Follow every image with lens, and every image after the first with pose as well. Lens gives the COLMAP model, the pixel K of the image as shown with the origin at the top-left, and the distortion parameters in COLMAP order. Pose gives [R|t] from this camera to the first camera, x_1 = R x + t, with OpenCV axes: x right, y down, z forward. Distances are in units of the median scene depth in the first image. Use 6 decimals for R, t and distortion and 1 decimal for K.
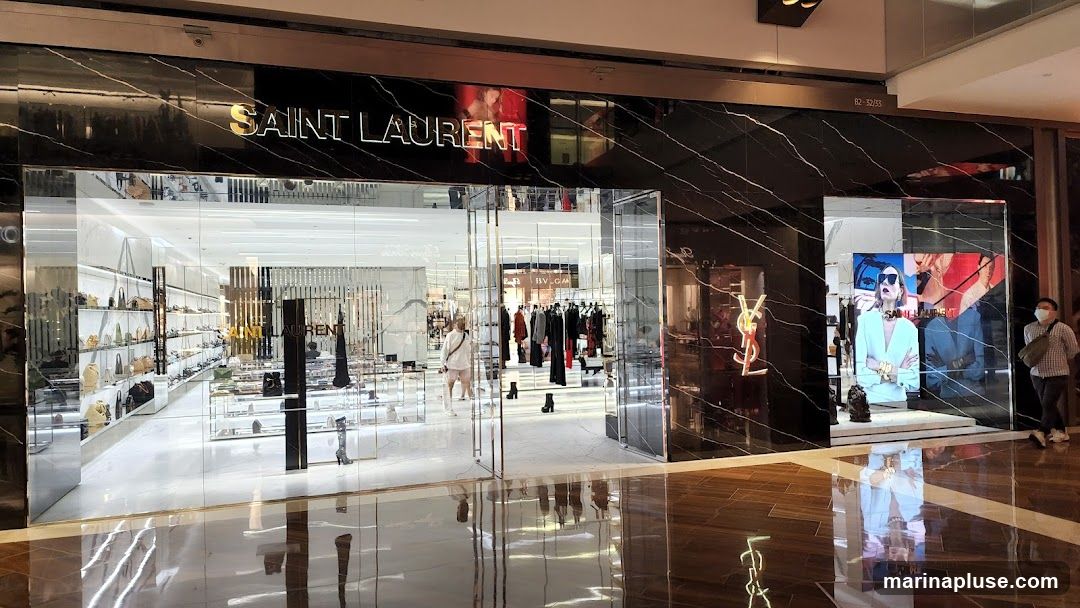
lens RADIAL K [[740.0, 0, 540.0], [0, 740.0, 304.0], [0, 0, 1]] dist [0.063400, -0.001730]
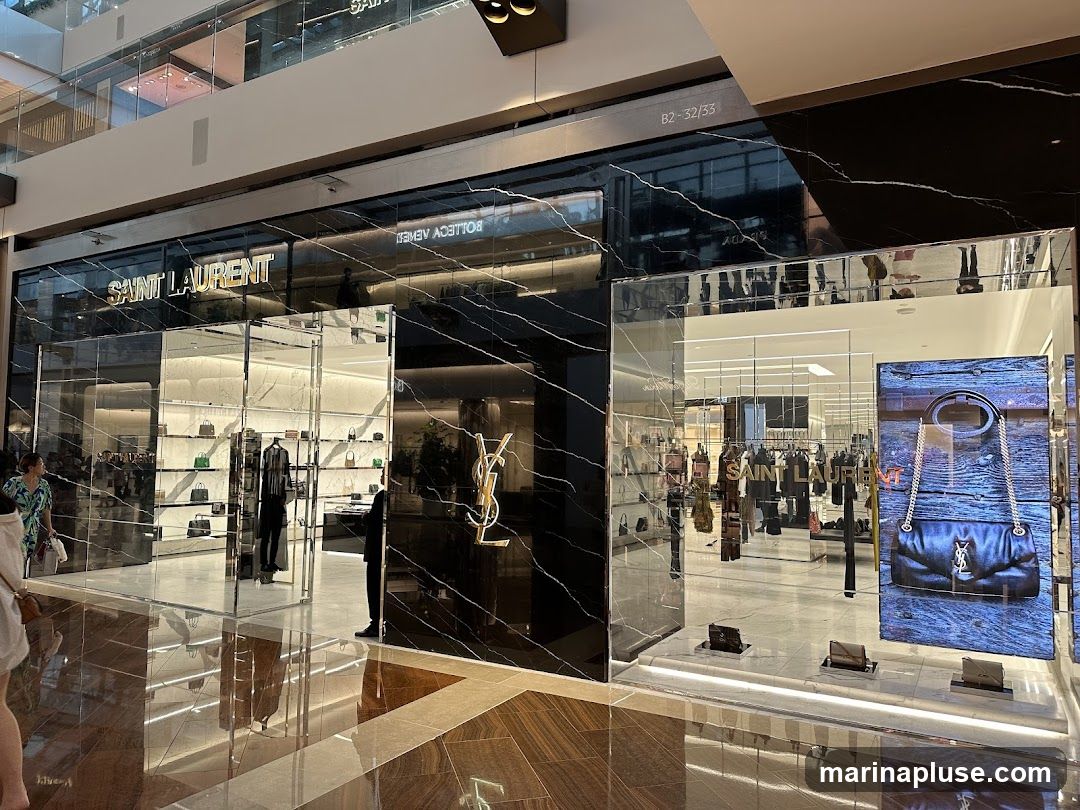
lens RADIAL K [[784.0, 0, 526.1], [0, 784.0, 410.5], [0, 0, 1]] dist [0.029481, -0.002802]
pose [[0.647607, -0.014458, -0.761838, 0.876359], [-0.021318, 0.999085, -0.037082, -0.006511], [0.761676, 0.040256, 0.646706, 0.535785]]
